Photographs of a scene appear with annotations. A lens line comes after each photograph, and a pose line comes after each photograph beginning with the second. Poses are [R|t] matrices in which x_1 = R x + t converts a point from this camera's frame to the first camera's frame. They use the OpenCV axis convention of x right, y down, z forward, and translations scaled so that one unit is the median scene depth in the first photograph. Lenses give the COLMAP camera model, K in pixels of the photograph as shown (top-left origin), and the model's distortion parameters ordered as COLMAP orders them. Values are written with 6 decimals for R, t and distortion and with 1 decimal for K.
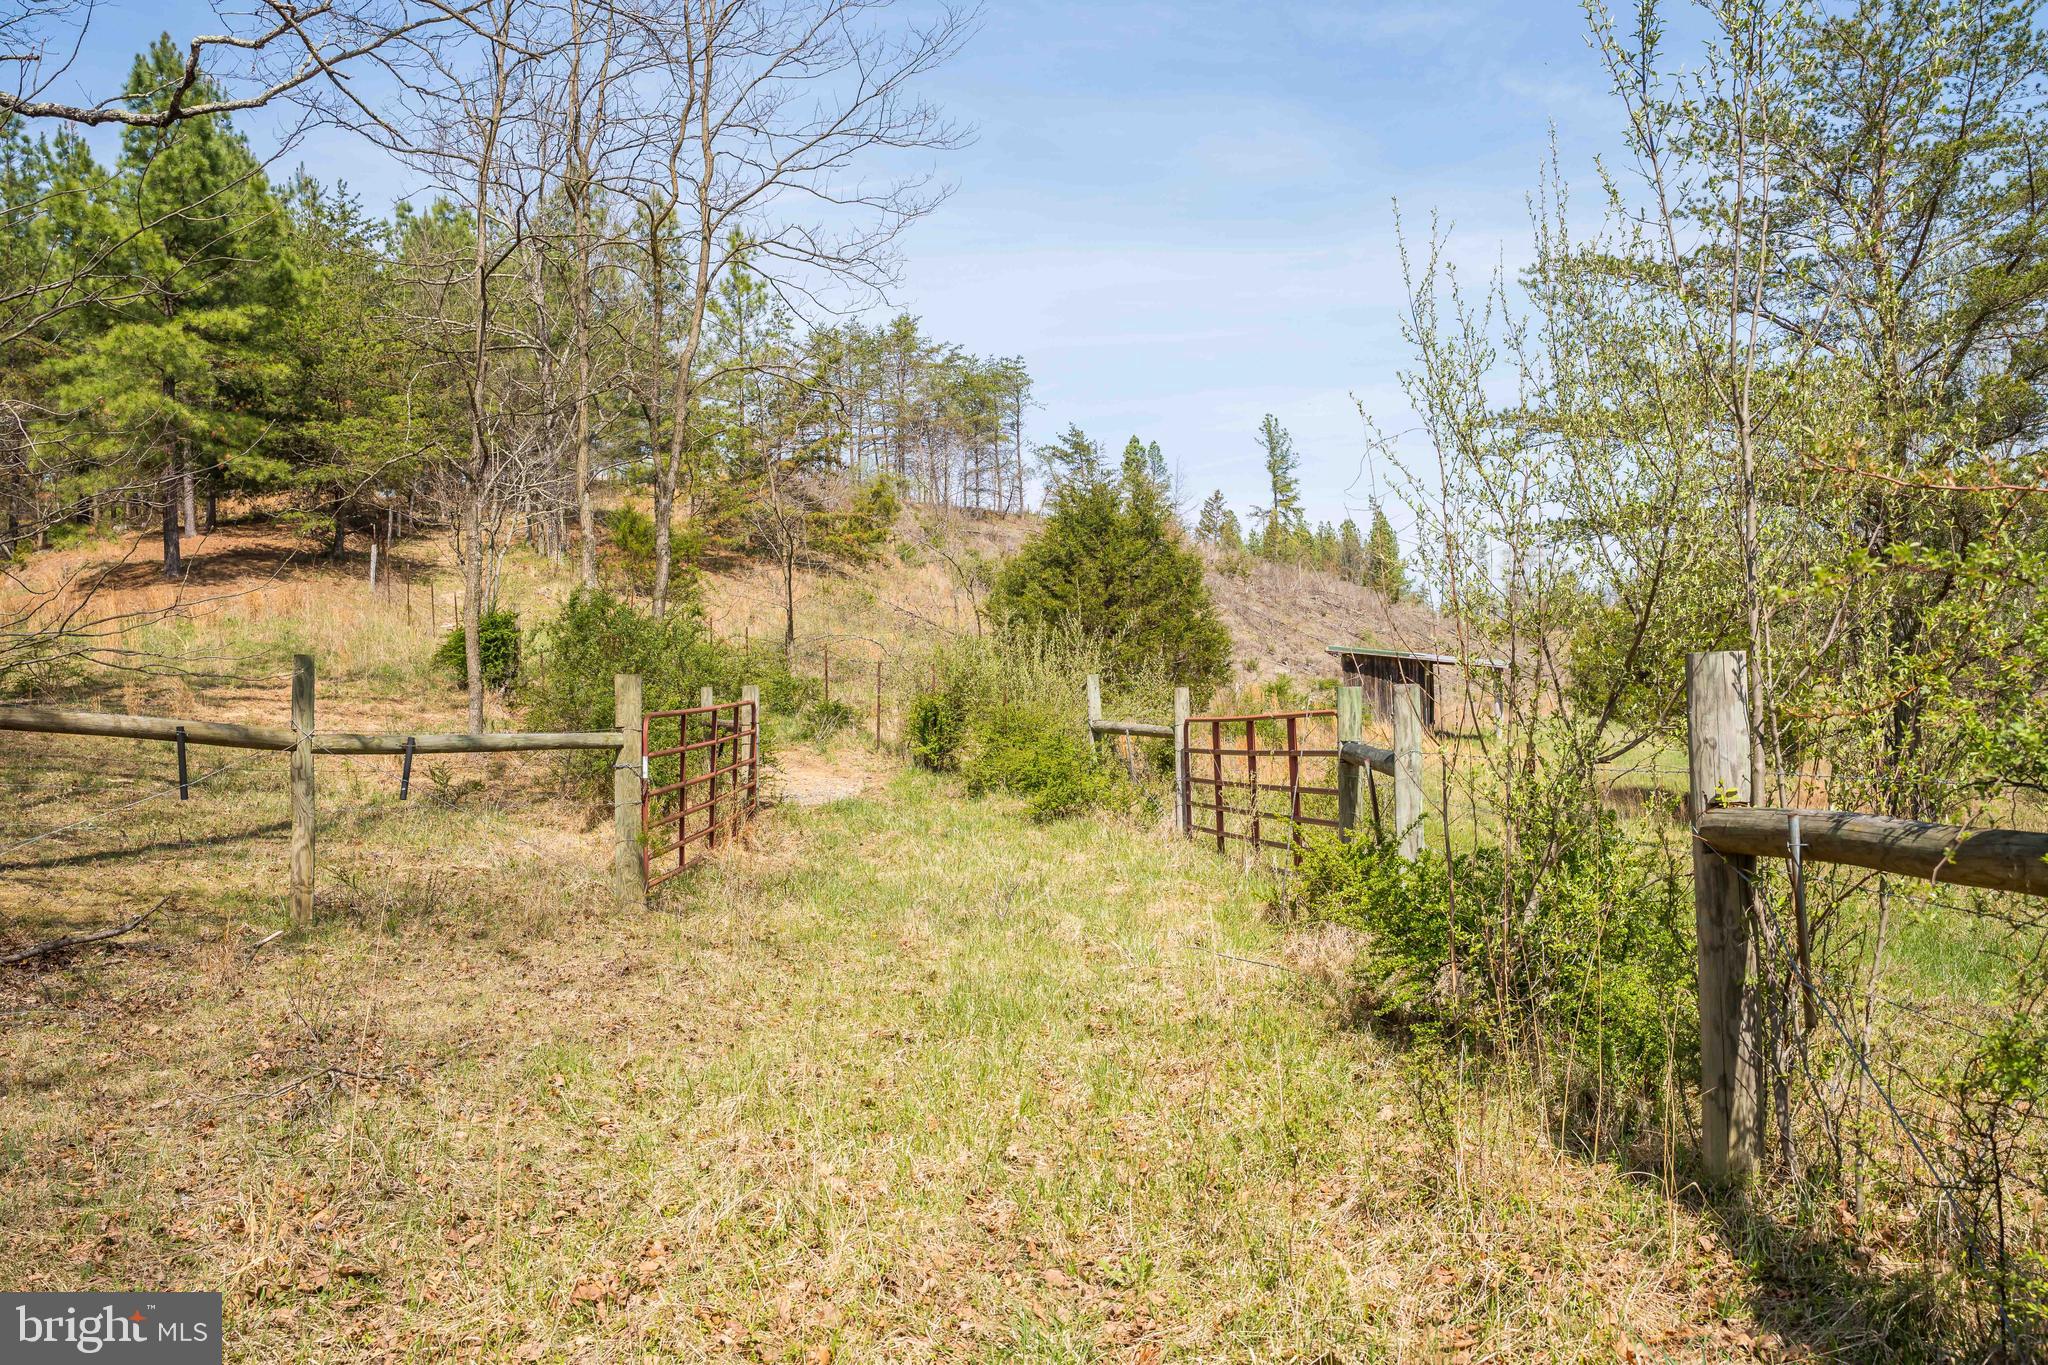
lens RADIAL K [[1890.0, 0, 1024.0], [0, 1890.0, 682.5], [0, 0, 1]] dist [0.048111, 0.000302]
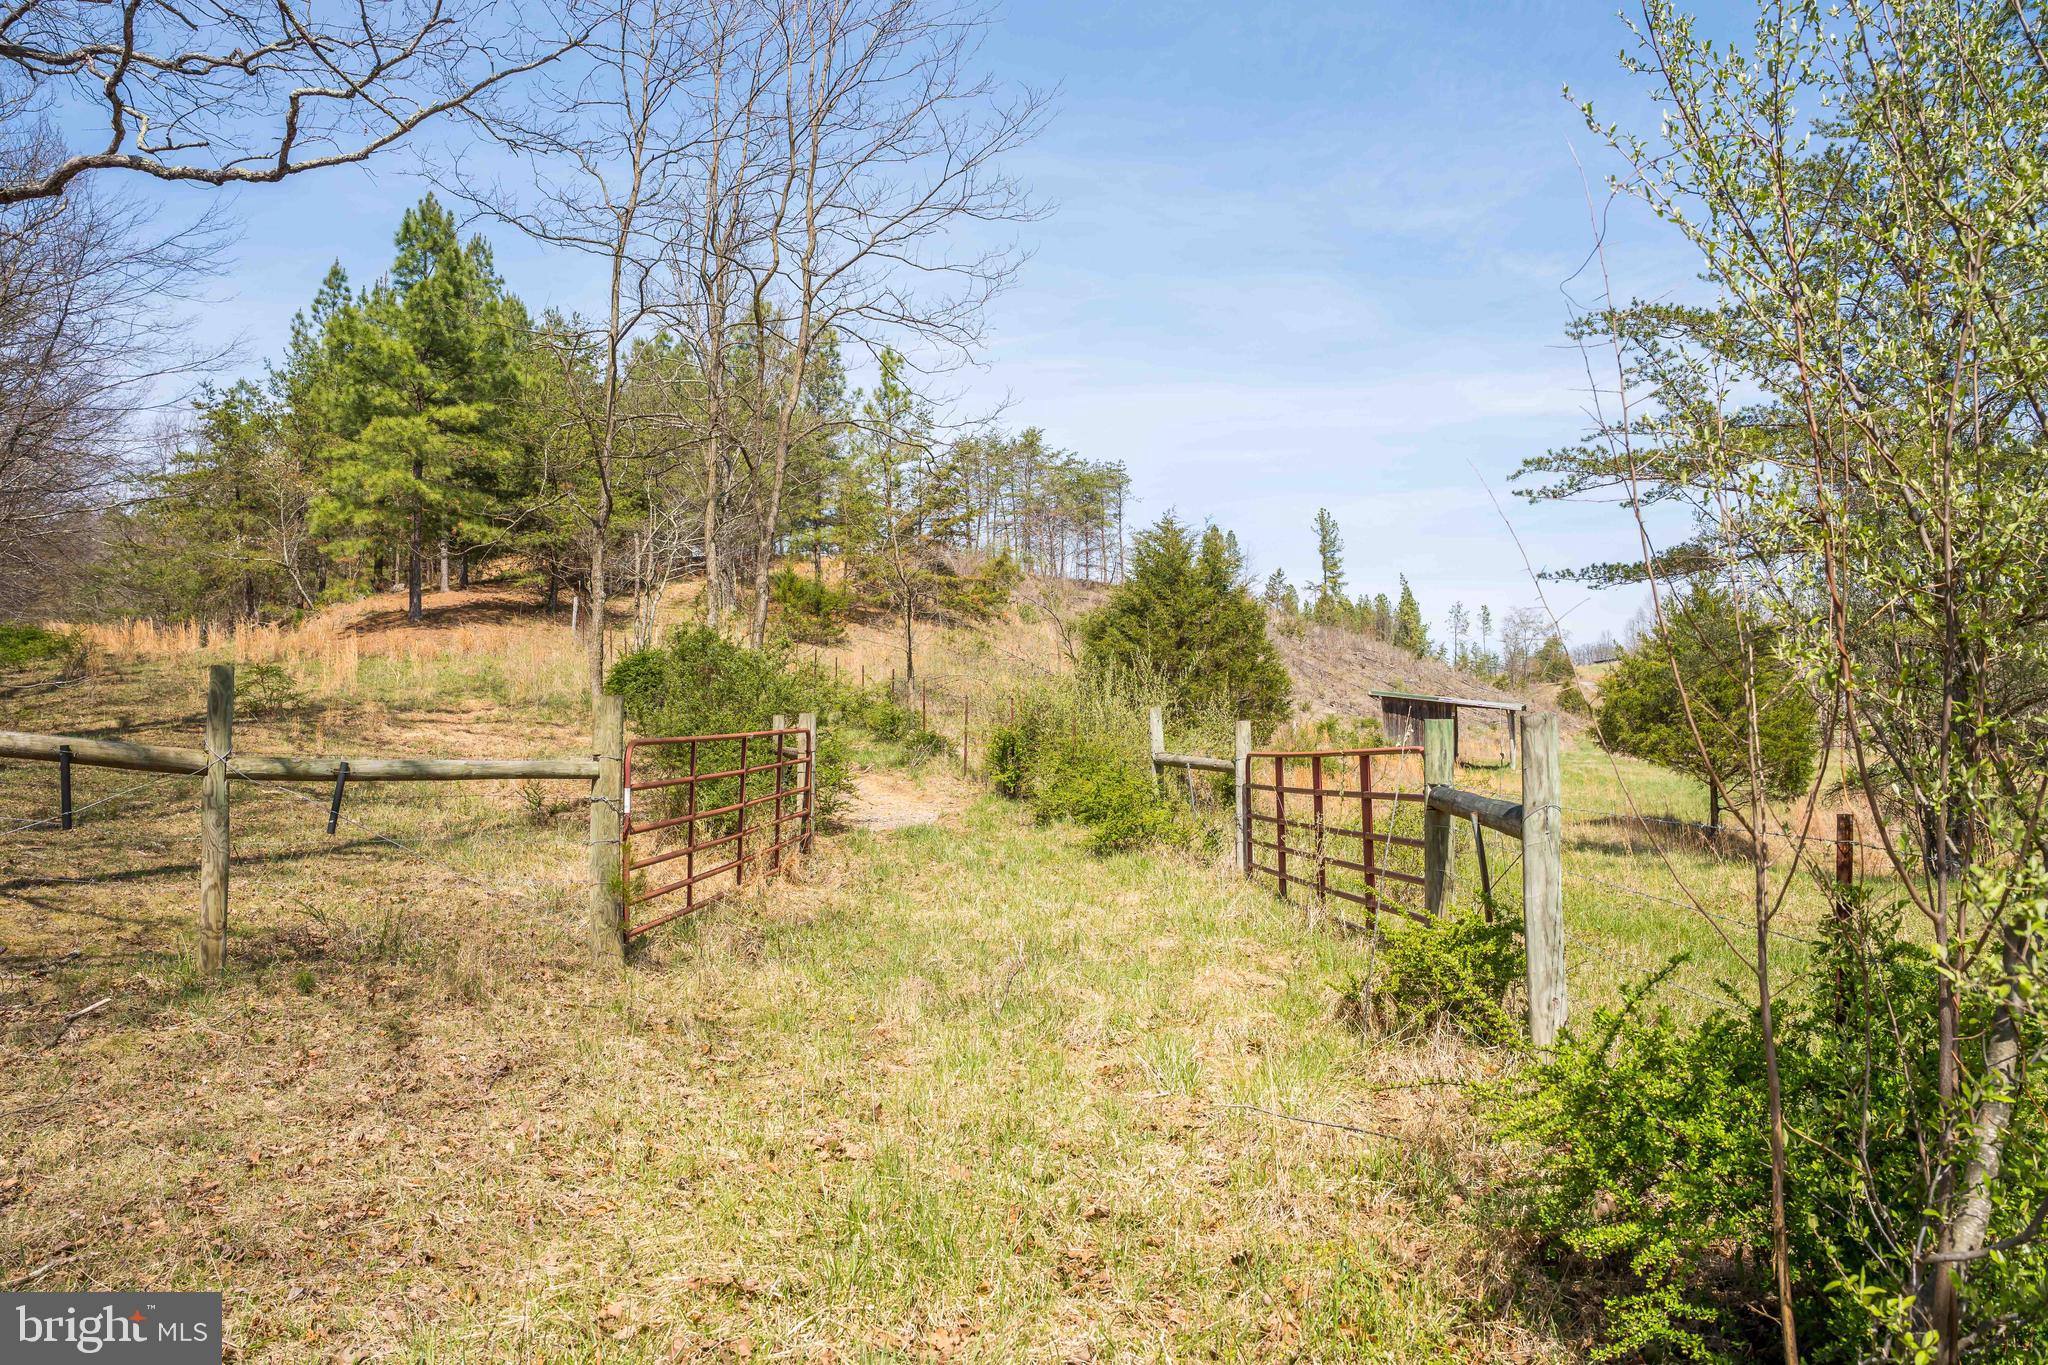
lens RADIAL K [[1433.5, 0, 1047.2], [0, 1433.5, 682.8], [0, 0, 1]] dist [-0.121780, 0.001426]
pose [[0.998257, 0.010513, -0.058081, 0.013119], [-0.012003, 0.999606, -0.025368, 0.001606], [0.057791, 0.026021, 0.997990, 0.135399]]
